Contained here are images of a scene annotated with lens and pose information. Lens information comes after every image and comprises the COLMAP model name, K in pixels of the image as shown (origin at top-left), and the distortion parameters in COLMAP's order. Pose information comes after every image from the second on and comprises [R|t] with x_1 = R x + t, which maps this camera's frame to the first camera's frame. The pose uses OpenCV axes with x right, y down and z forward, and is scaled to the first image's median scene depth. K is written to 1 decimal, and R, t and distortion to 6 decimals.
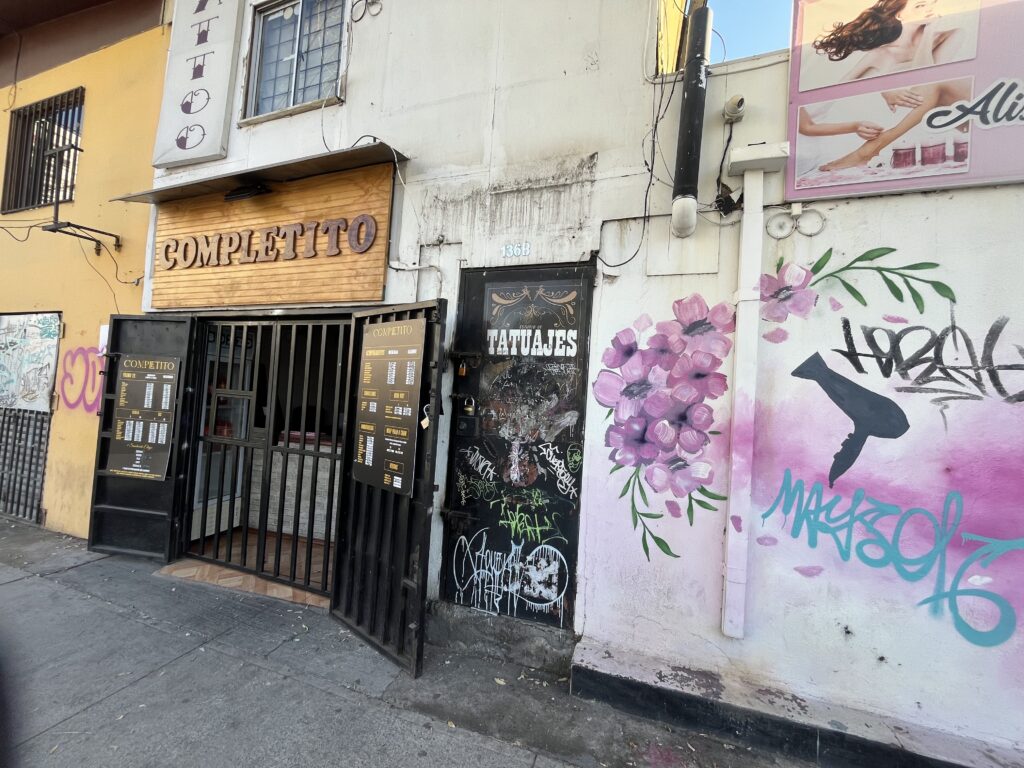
lens RADIAL K [[412.2, 0, 511.8], [0, 412.2, 385.0], [0, 0, 1]] dist [-0.000719, 0.000390]
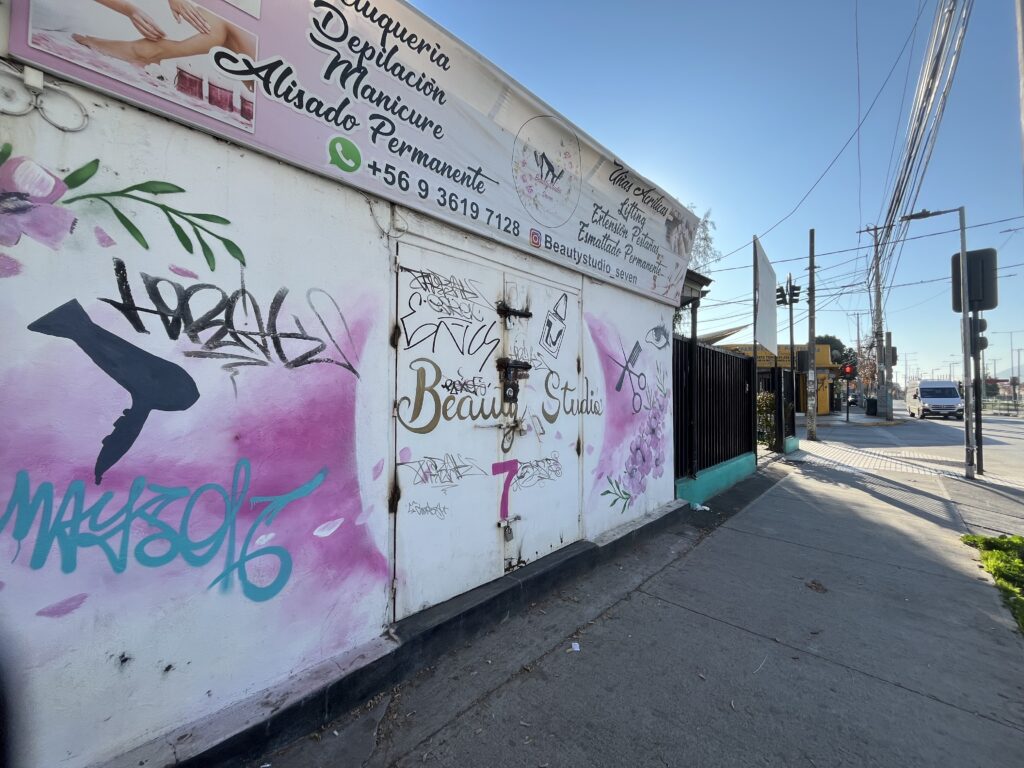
lens RADIAL K [[412.2, 0, 513.1], [0, 412.2, 382.6], [0, 0, 1]] dist [-0.000719, 0.000390]
pose [[0.408950, -0.033043, 0.911958, 0.423473], [-0.013975, 0.999000, 0.042463, 0.024736], [-0.912450, -0.030110, 0.408079, 0.014581]]
